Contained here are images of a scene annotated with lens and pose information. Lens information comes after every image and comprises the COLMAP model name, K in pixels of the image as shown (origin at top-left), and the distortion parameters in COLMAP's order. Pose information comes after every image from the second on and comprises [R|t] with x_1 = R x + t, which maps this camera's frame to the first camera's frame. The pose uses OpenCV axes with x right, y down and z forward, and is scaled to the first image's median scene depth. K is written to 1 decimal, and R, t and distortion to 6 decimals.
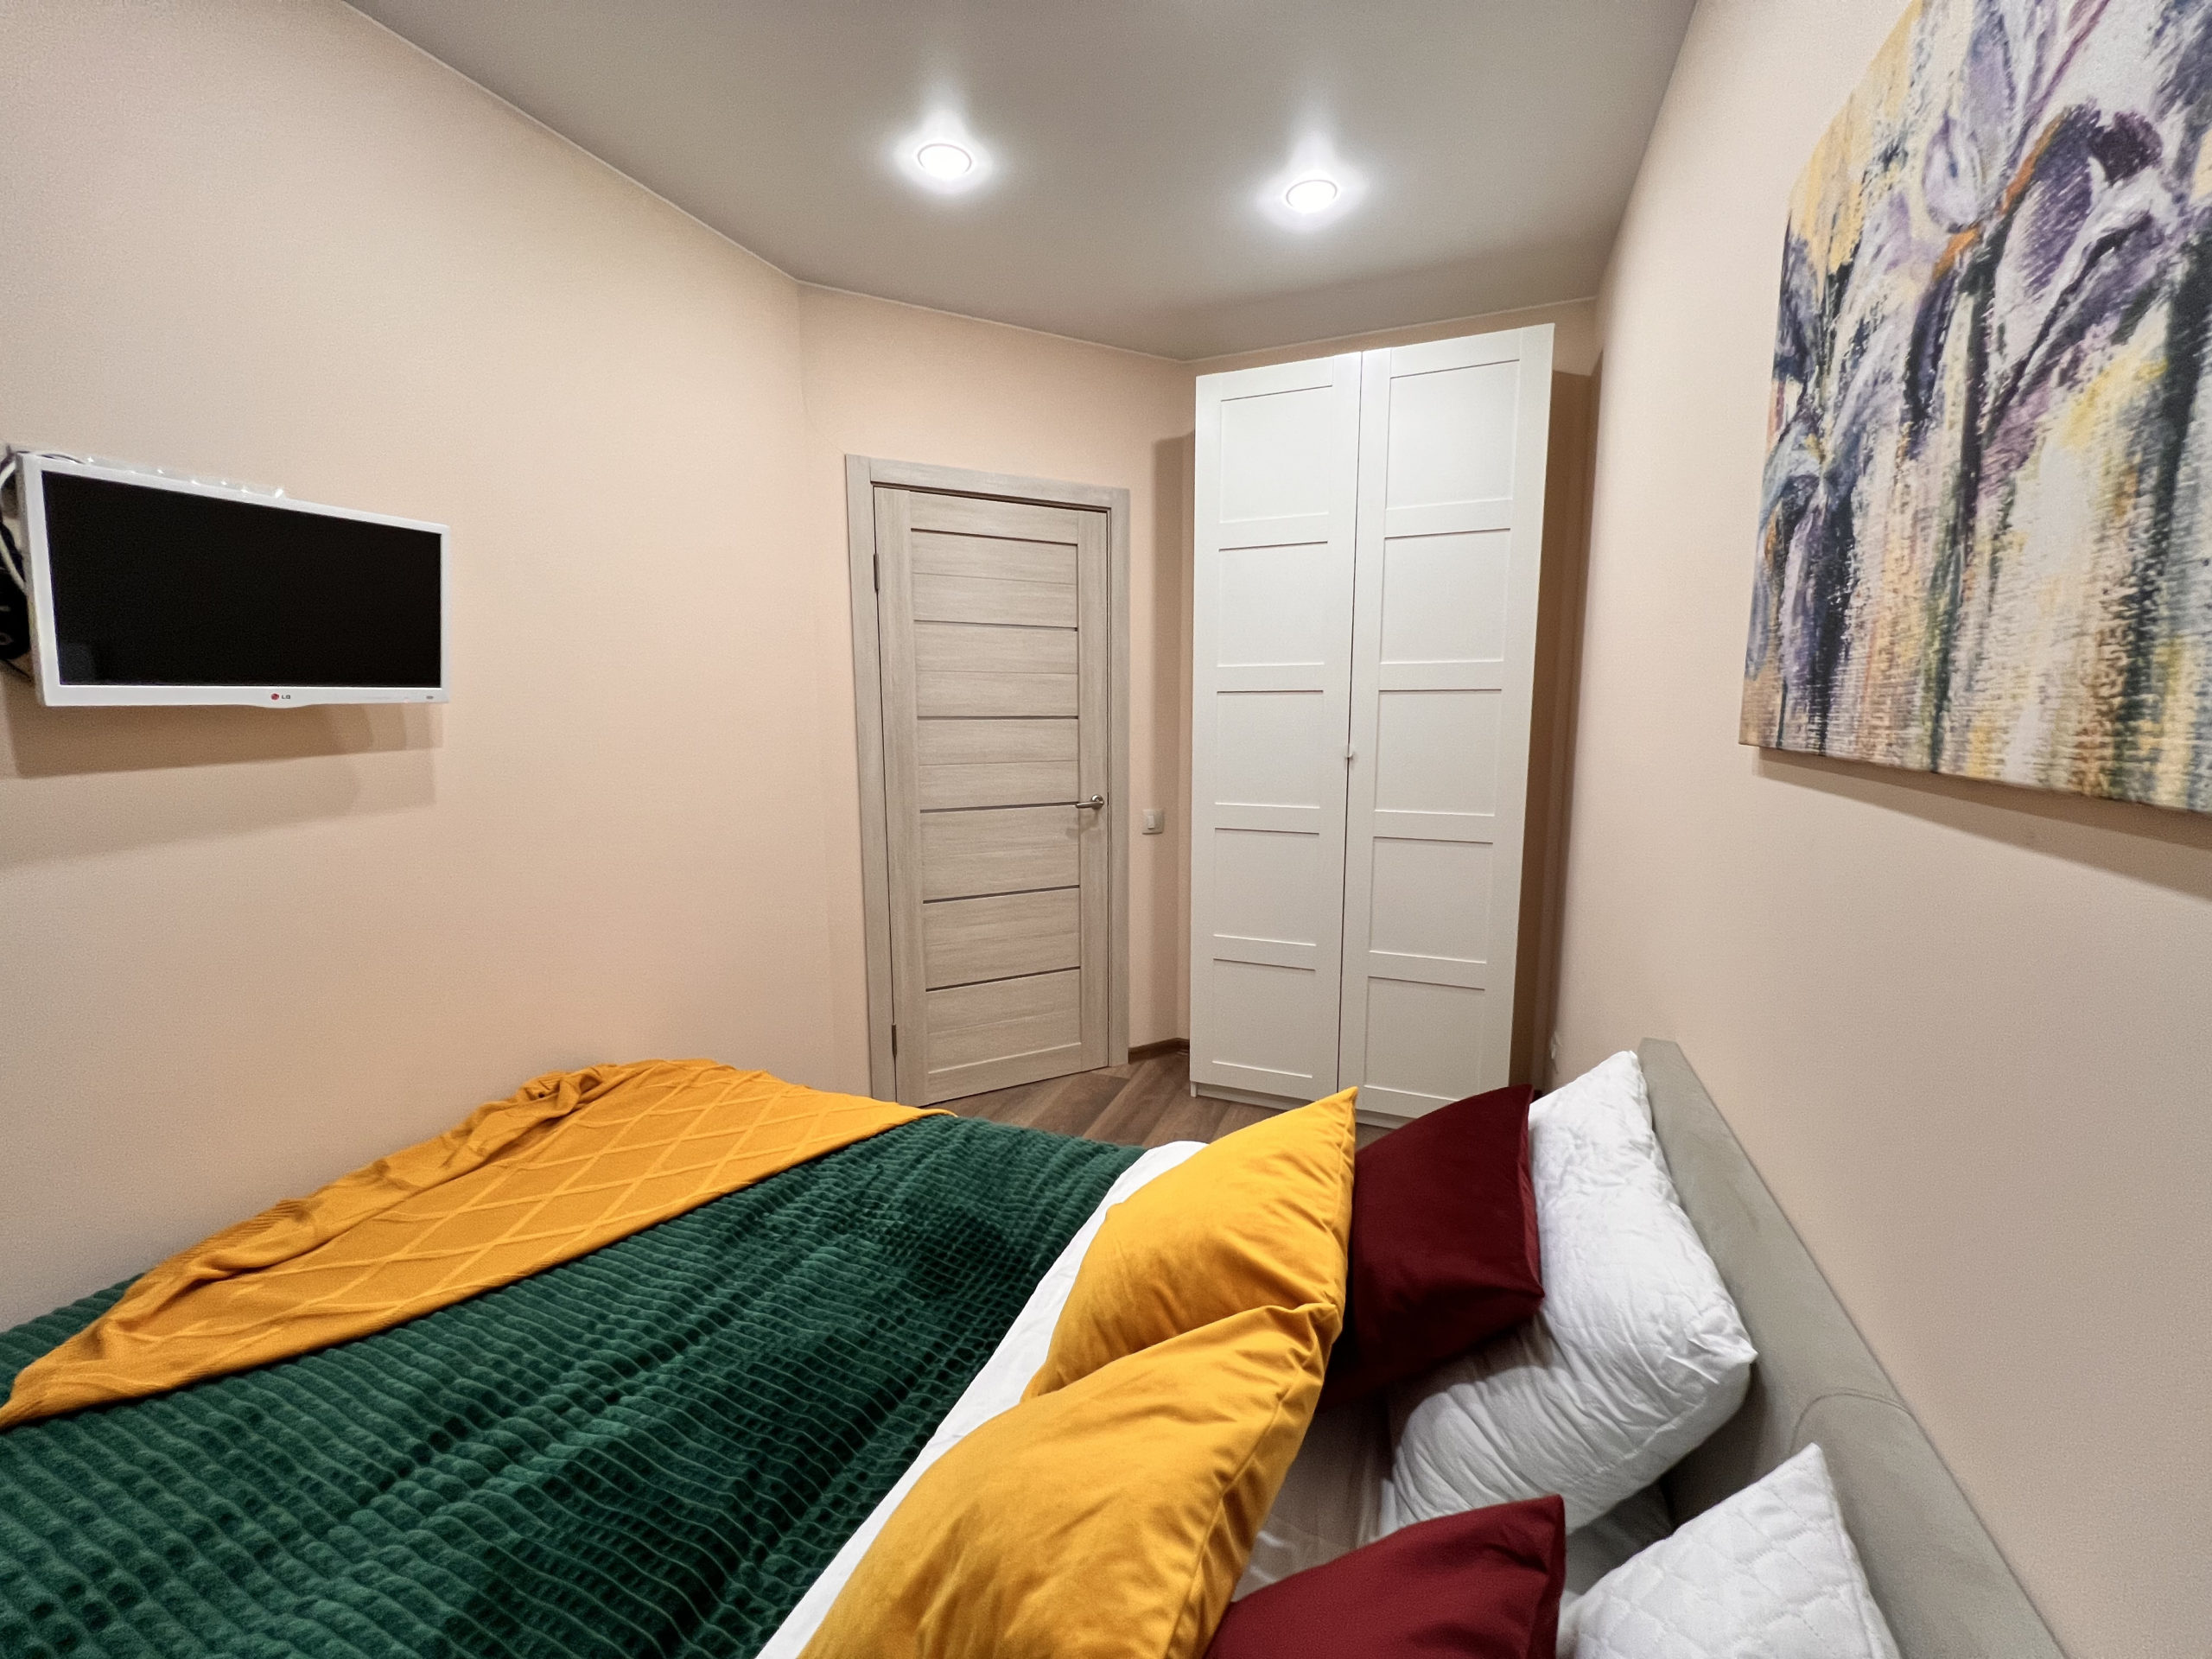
lens RADIAL K [[883.8, 0, 1095.8], [0, 883.8, 823.1], [0, 0, 1]] dist [0.000812, 0.000110]
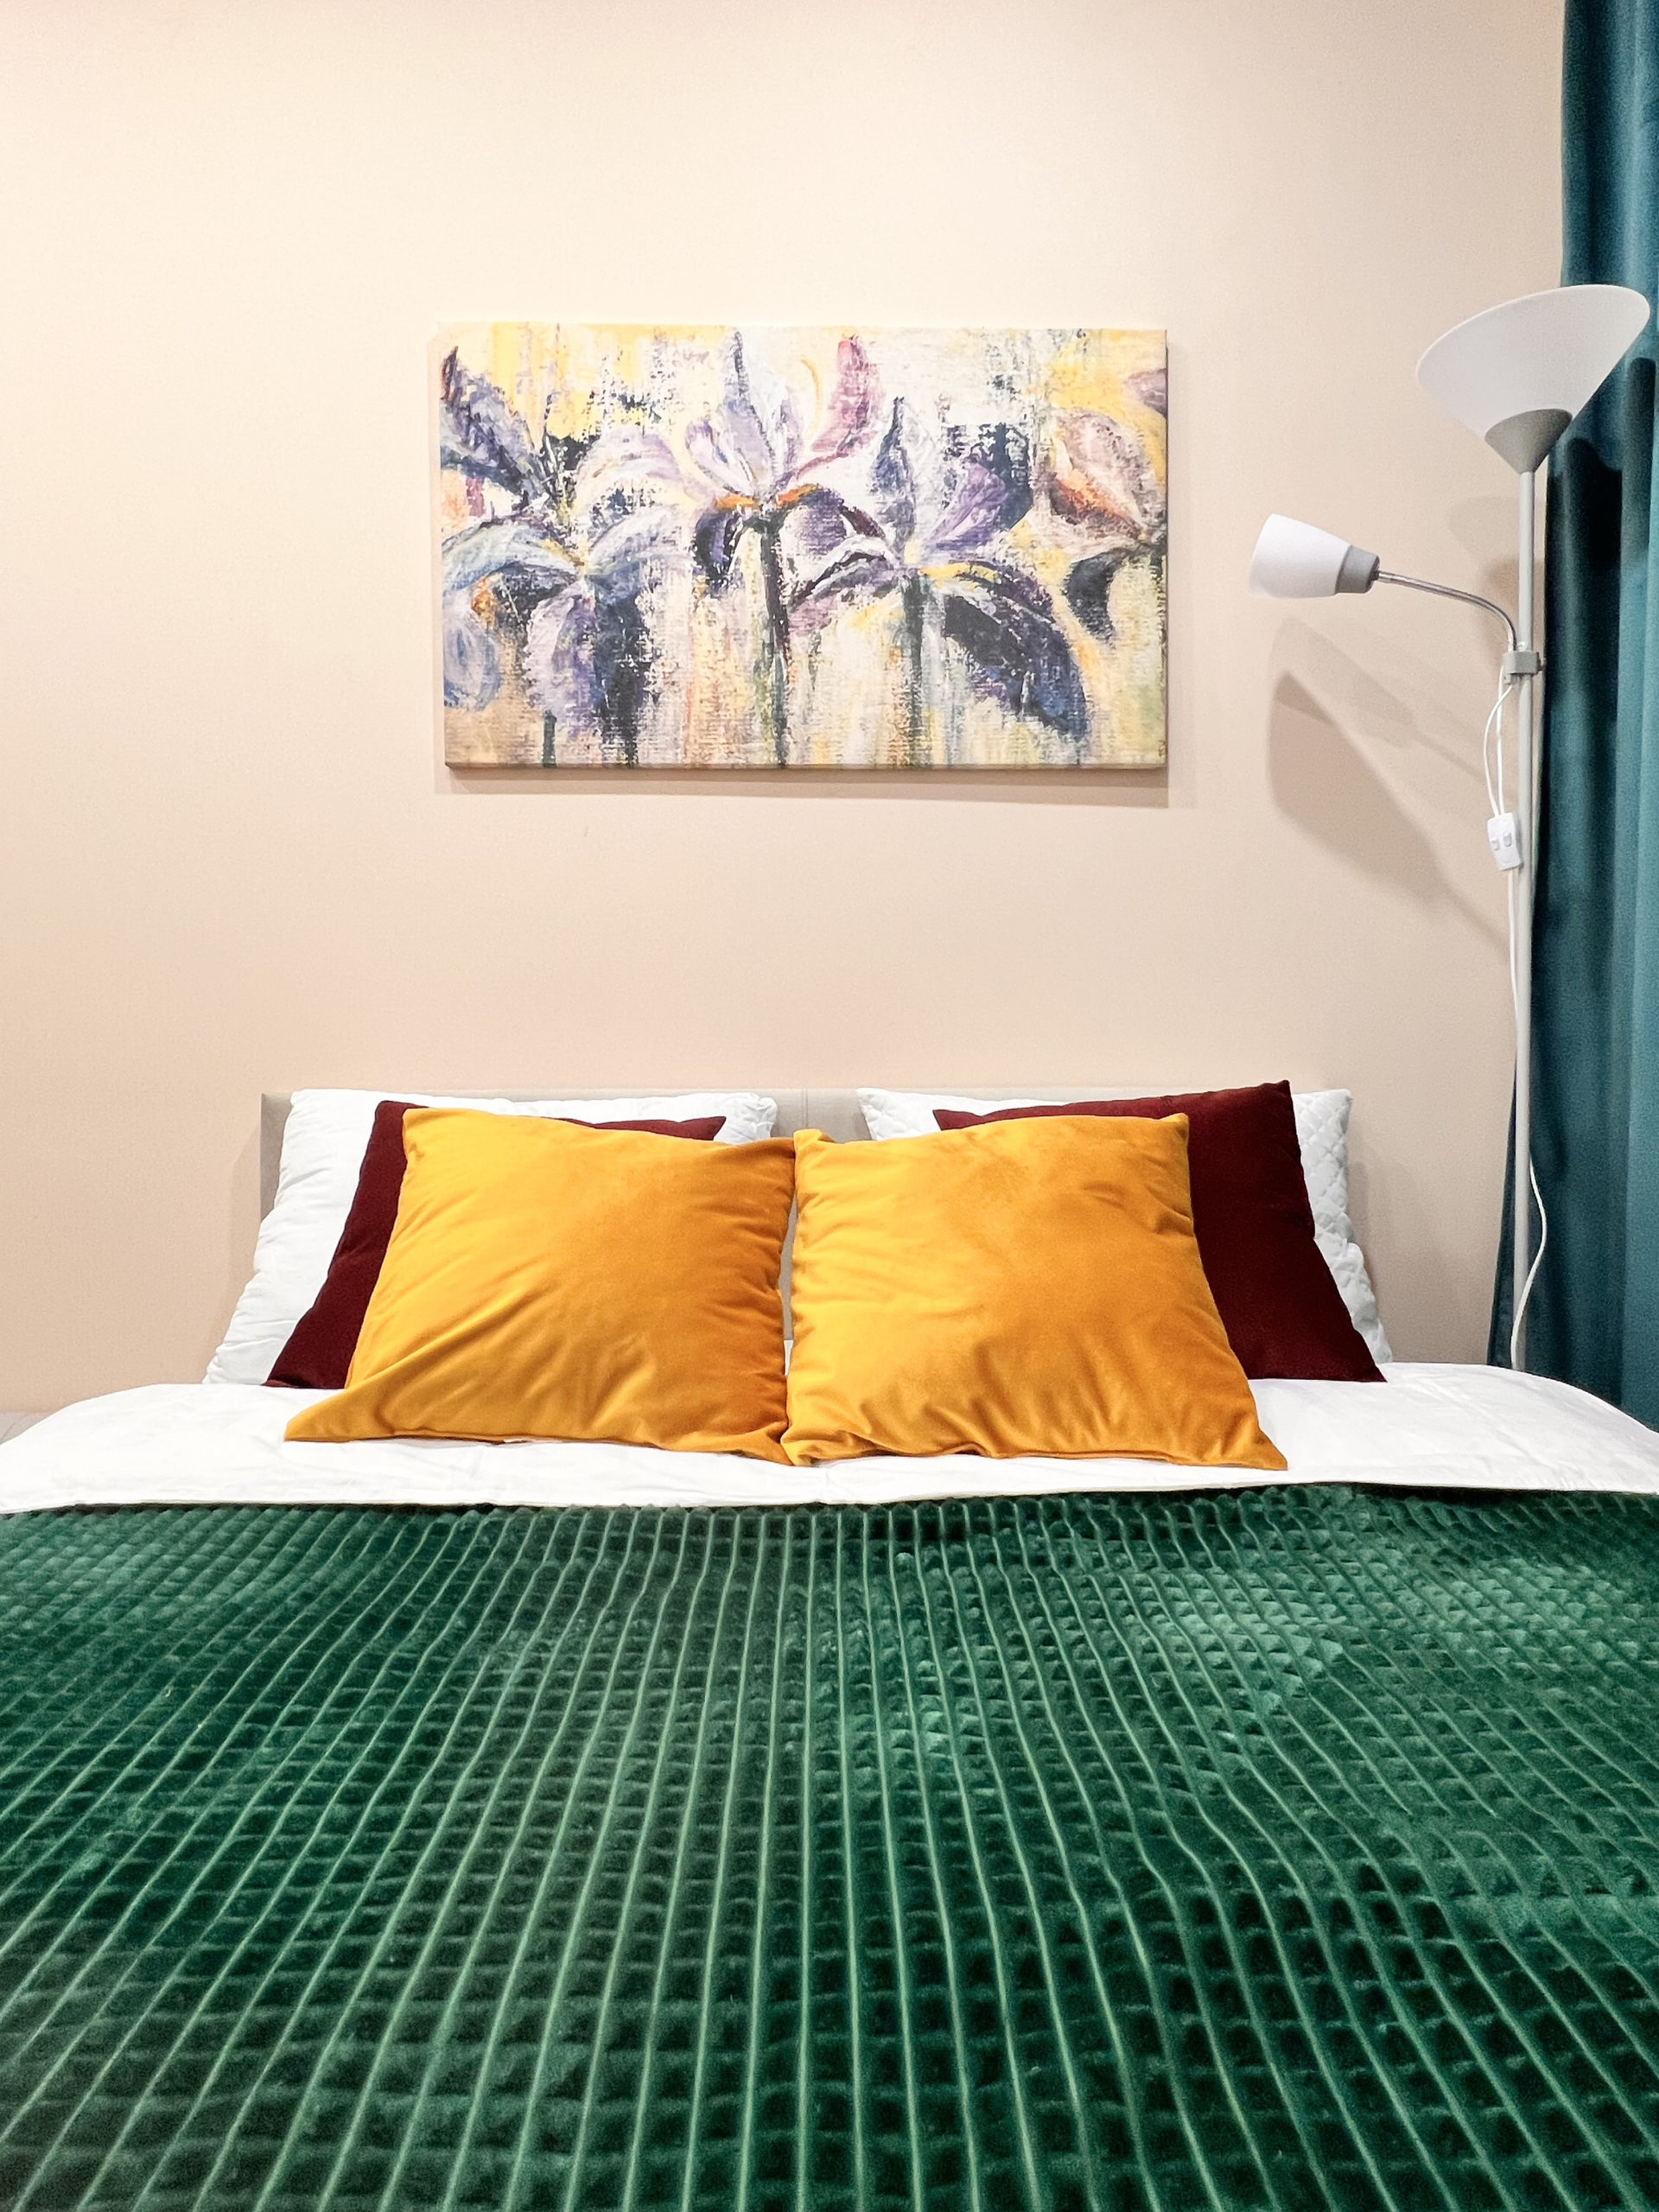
lens RADIAL K [[1216.4, 0, 839.6], [0, 1216.4, 1102.8], [0, 0, 1]] dist [-0.001699, -0.001361]
pose [[-0.399405, -0.032209, 0.916208, -1.607385], [0.127734, 0.987680, 0.090405, 0.451587], [-0.907832, 0.153139, -0.390370, 1.986380]]
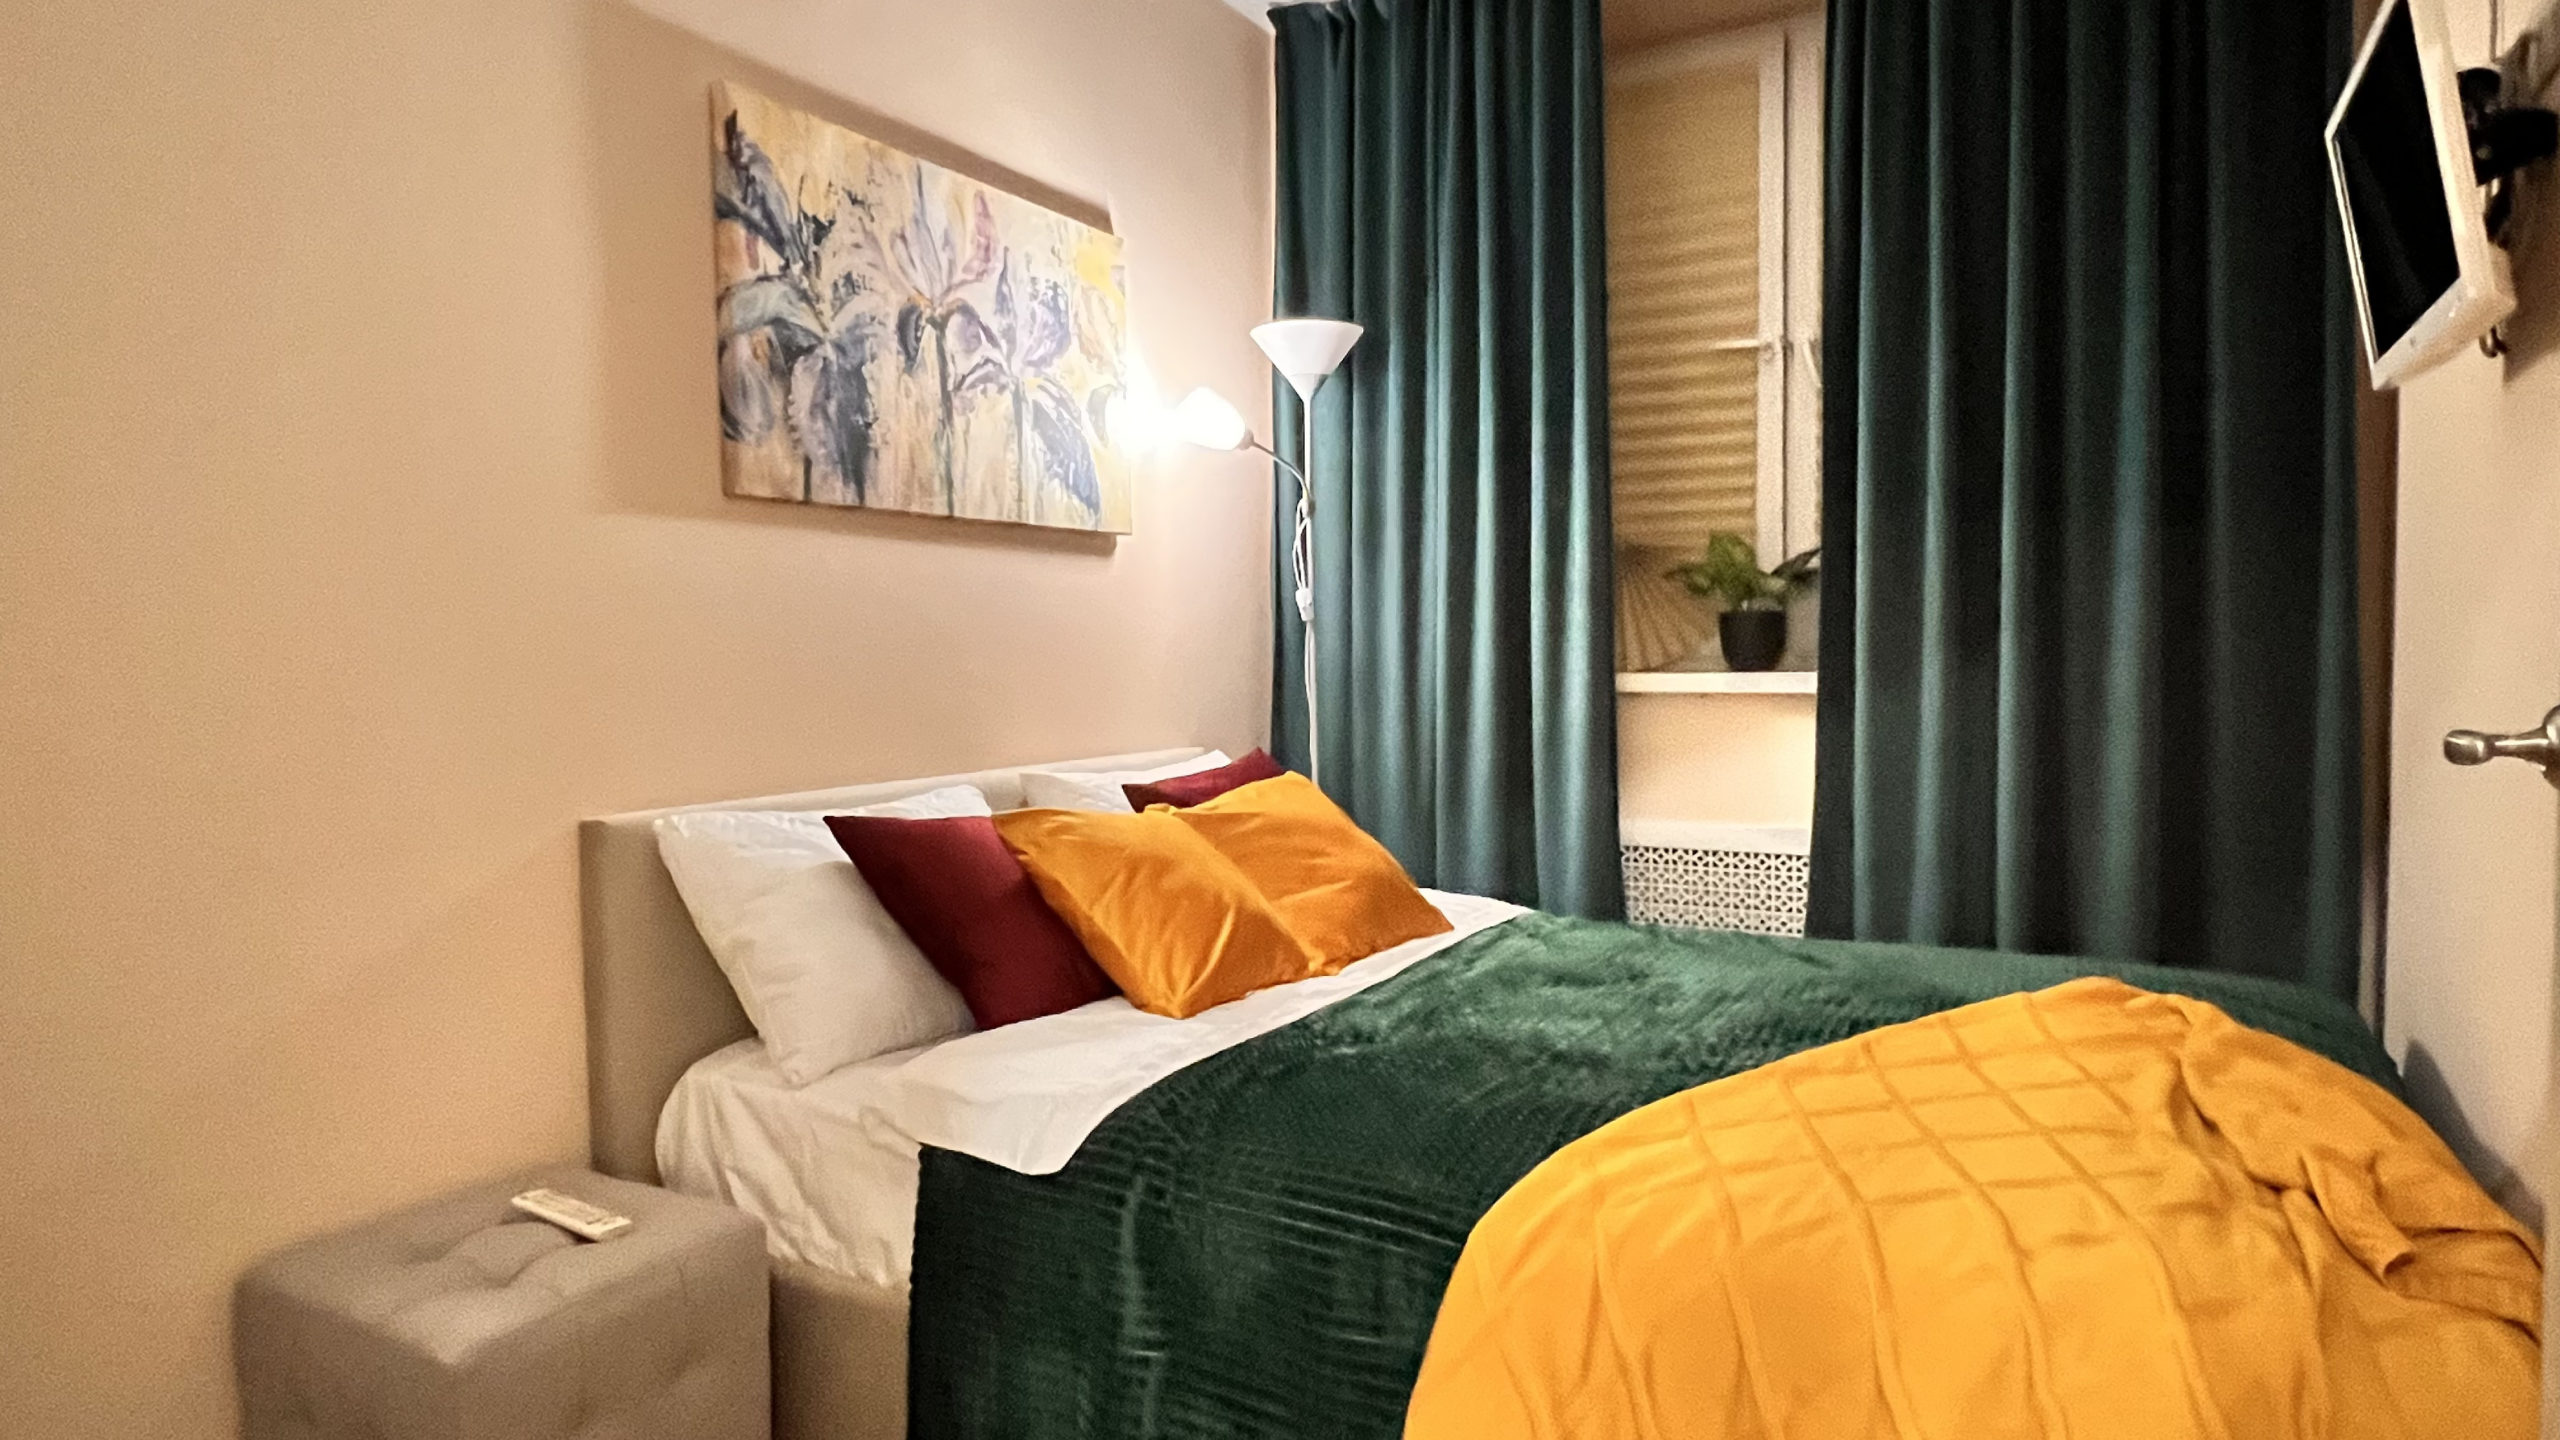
lens RADIAL K [[1483.0, 0, 1277.8], [0, 1483.0, 708.7], [0, 0, 1]] dist [0.002258, -0.005358]
pose [[-0.991061, 0.010763, 0.132974, -0.516116], [0.033831, 0.984434, 0.172468, -0.206032], [-0.129048, 0.175425, -0.975998, 4.878225]]
